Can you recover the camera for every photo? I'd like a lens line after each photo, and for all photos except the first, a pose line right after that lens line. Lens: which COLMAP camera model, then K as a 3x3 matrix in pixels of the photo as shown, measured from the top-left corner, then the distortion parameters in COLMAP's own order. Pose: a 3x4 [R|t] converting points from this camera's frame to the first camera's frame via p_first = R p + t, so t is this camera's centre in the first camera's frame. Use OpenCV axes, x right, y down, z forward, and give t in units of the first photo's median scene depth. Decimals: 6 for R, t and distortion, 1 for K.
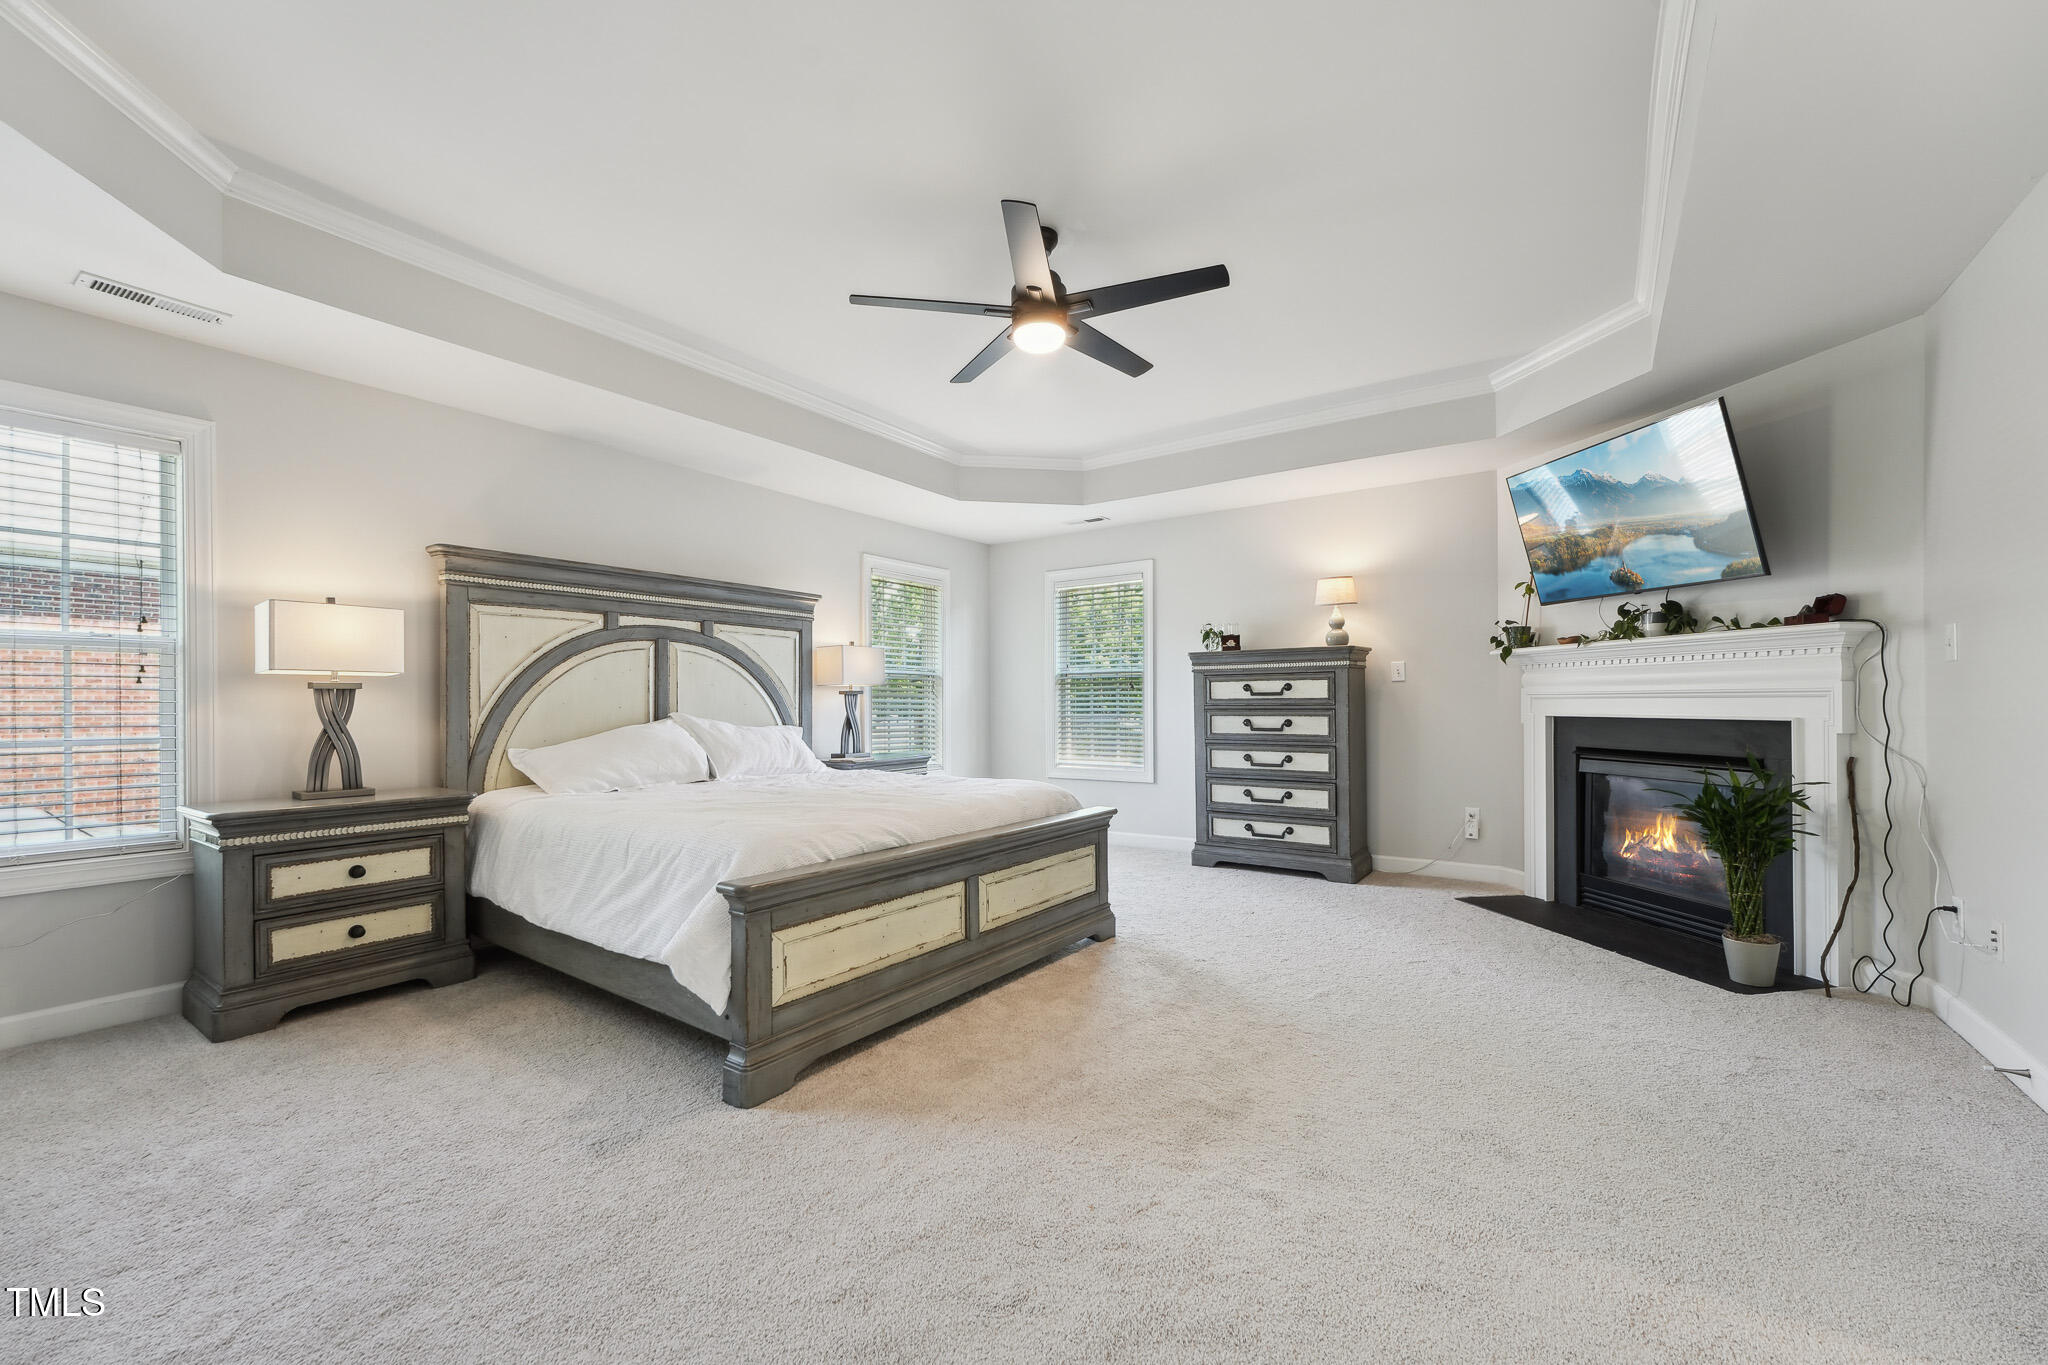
lens RADIAL K [[823.7, 0, 1019.9], [0, 823.7, 693.9], [0, 0, 1]] dist [0.000952, 0.000695]
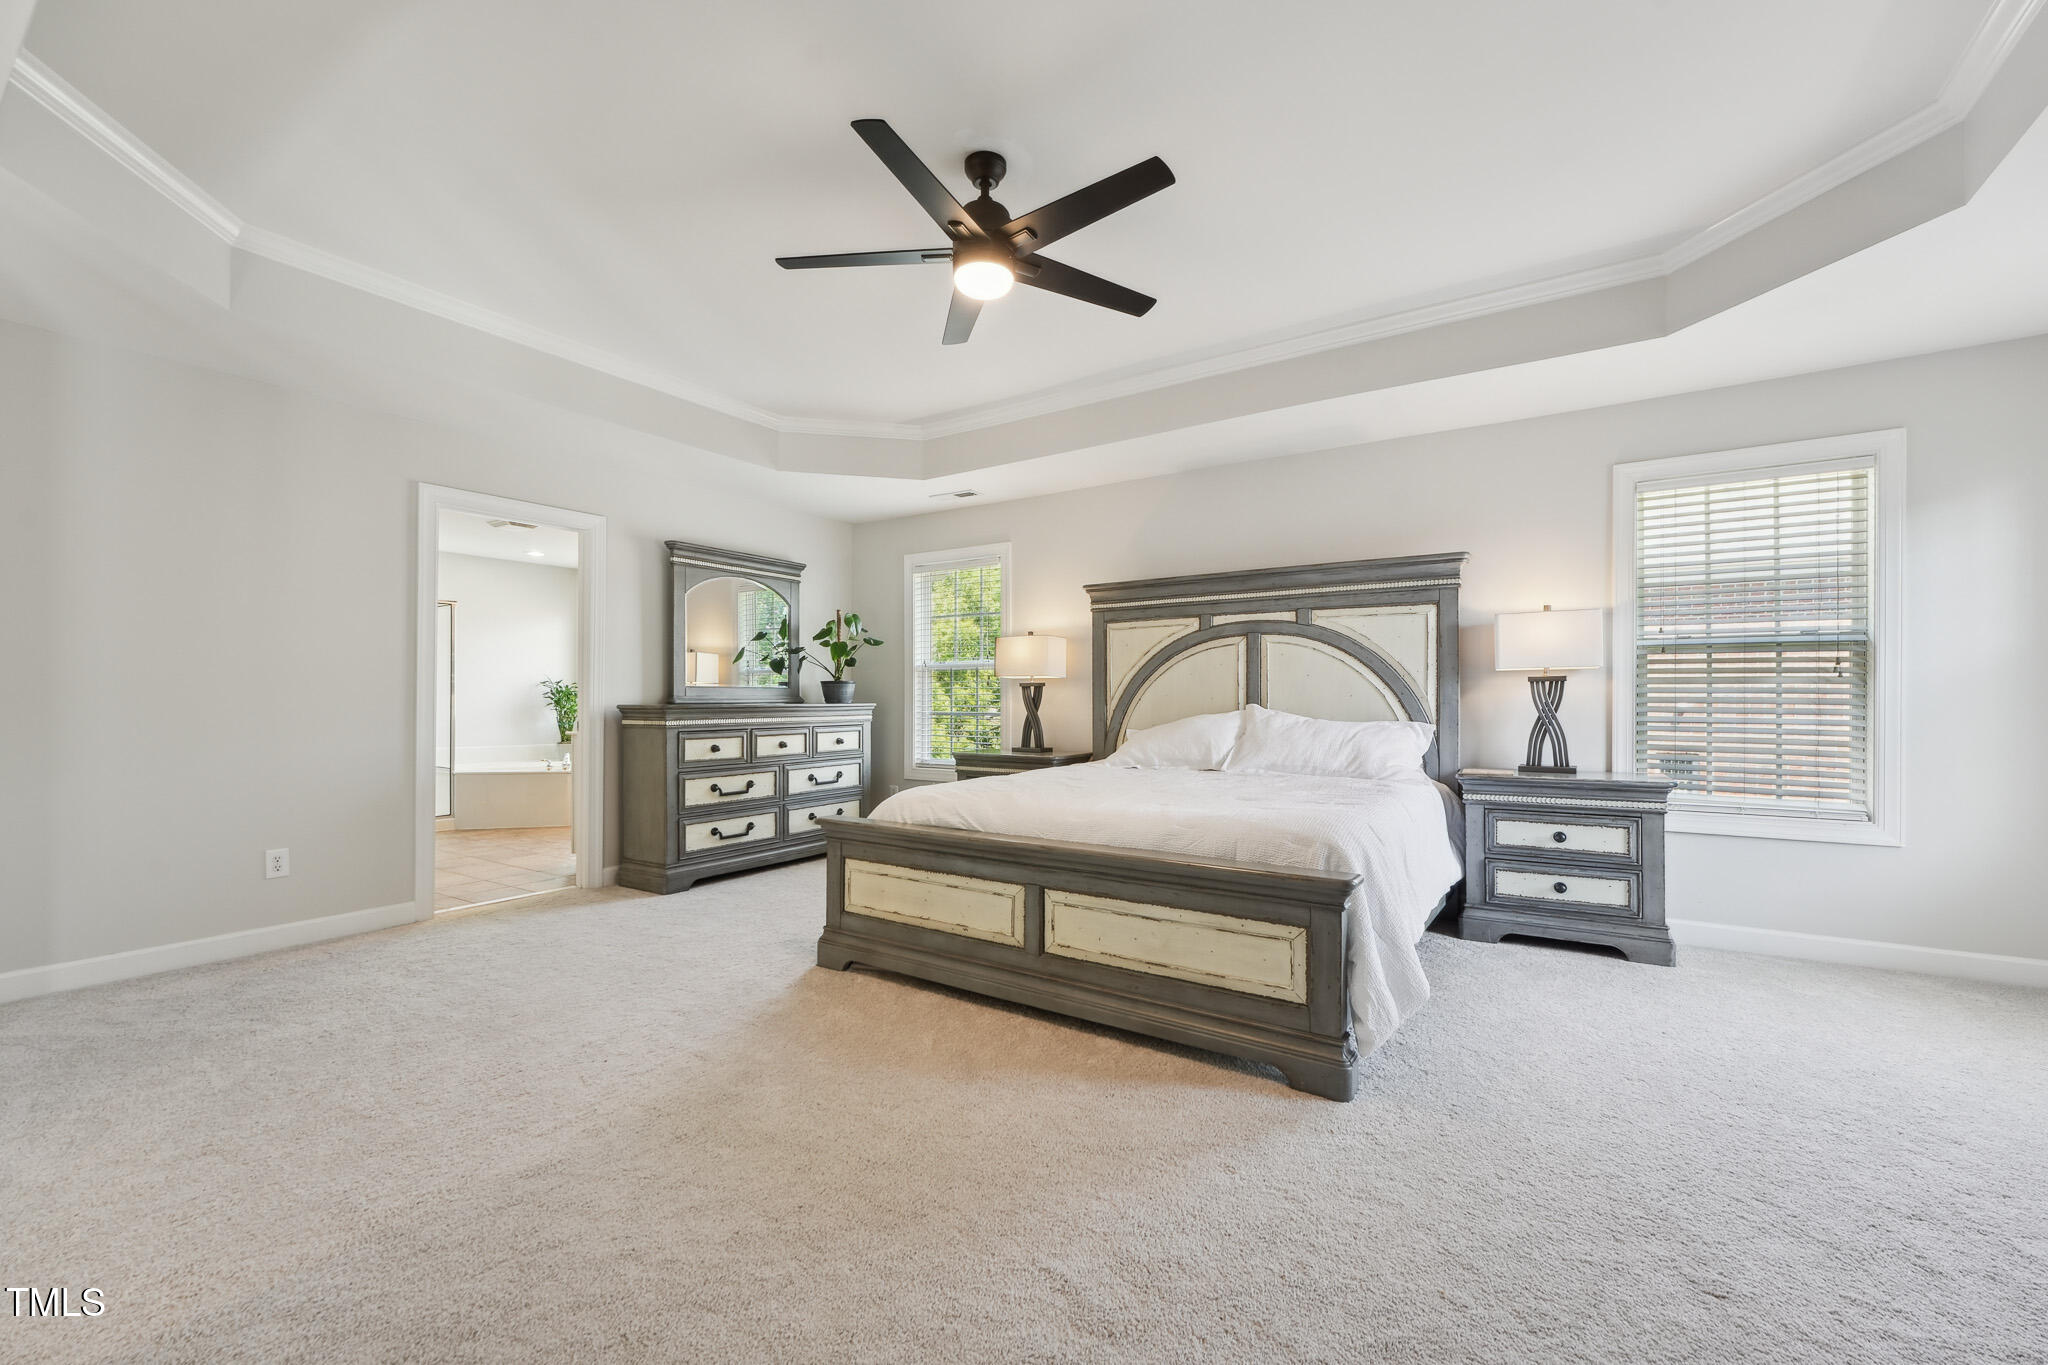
lens RADIAL K [[823.7, 0, 1017.3], [0, 823.7, 694.8], [0, 0, 1]] dist [0.000952, 0.000695]
pose [[0.032510, 0.002030, -0.999469, 0.657652], [0.014647, 0.999890, 0.002507, 0.005086], [0.999364, -0.014721, 0.032476, 0.731264]]
